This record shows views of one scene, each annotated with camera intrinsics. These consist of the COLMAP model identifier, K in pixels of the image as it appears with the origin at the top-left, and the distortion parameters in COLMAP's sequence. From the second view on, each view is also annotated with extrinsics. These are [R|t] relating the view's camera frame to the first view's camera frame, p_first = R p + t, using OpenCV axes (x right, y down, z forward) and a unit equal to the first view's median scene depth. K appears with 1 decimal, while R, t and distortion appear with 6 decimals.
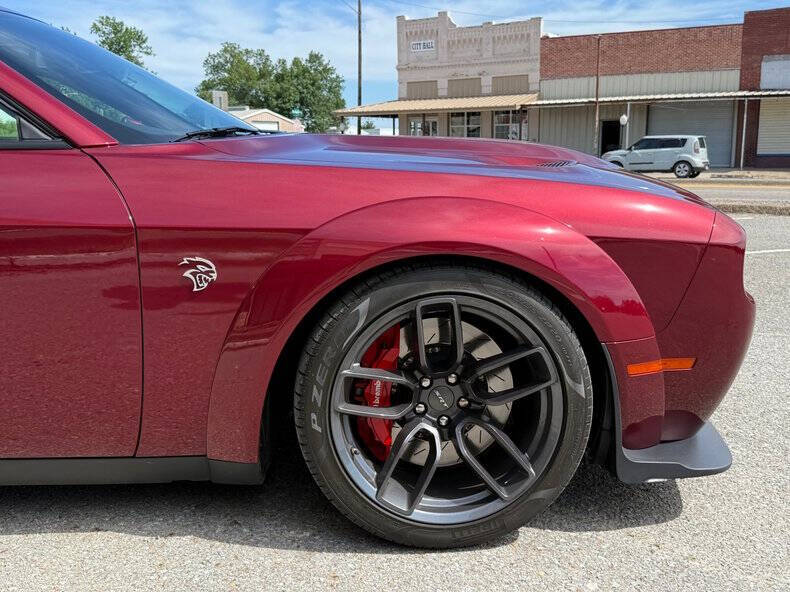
lens RADIAL K [[624.0, 0, 395.0], [0, 624.0, 296.0], [0, 0, 1]] dist [0.011574, -0.031704]
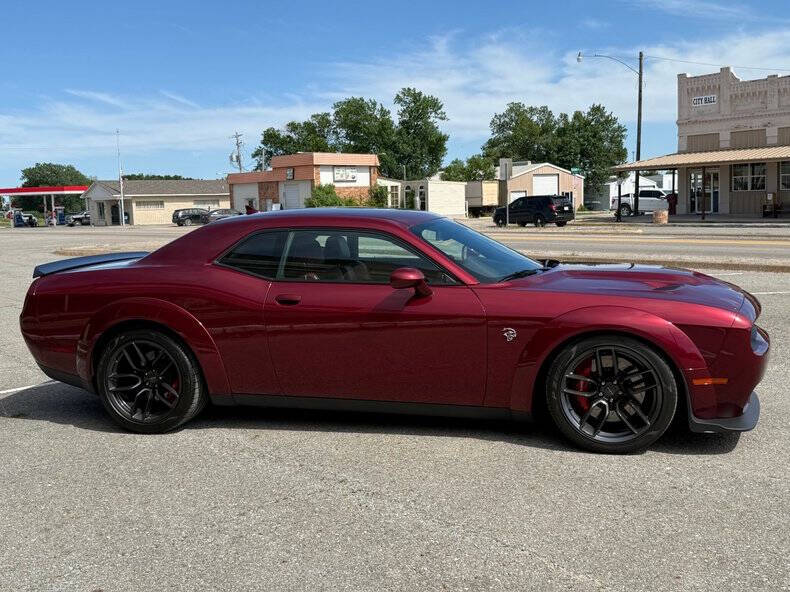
lens RADIAL K [[997.5, 0, 395.0], [0, 997.5, 296.0], [0, 0, 1]] dist [0.298208, -0.074189]
pose [[0.936499, 0.013037, -0.350428, 0.164499], [-0.027775, 0.998927, -0.037062, -0.006488], [0.349569, 0.044442, 0.935856, -0.724926]]
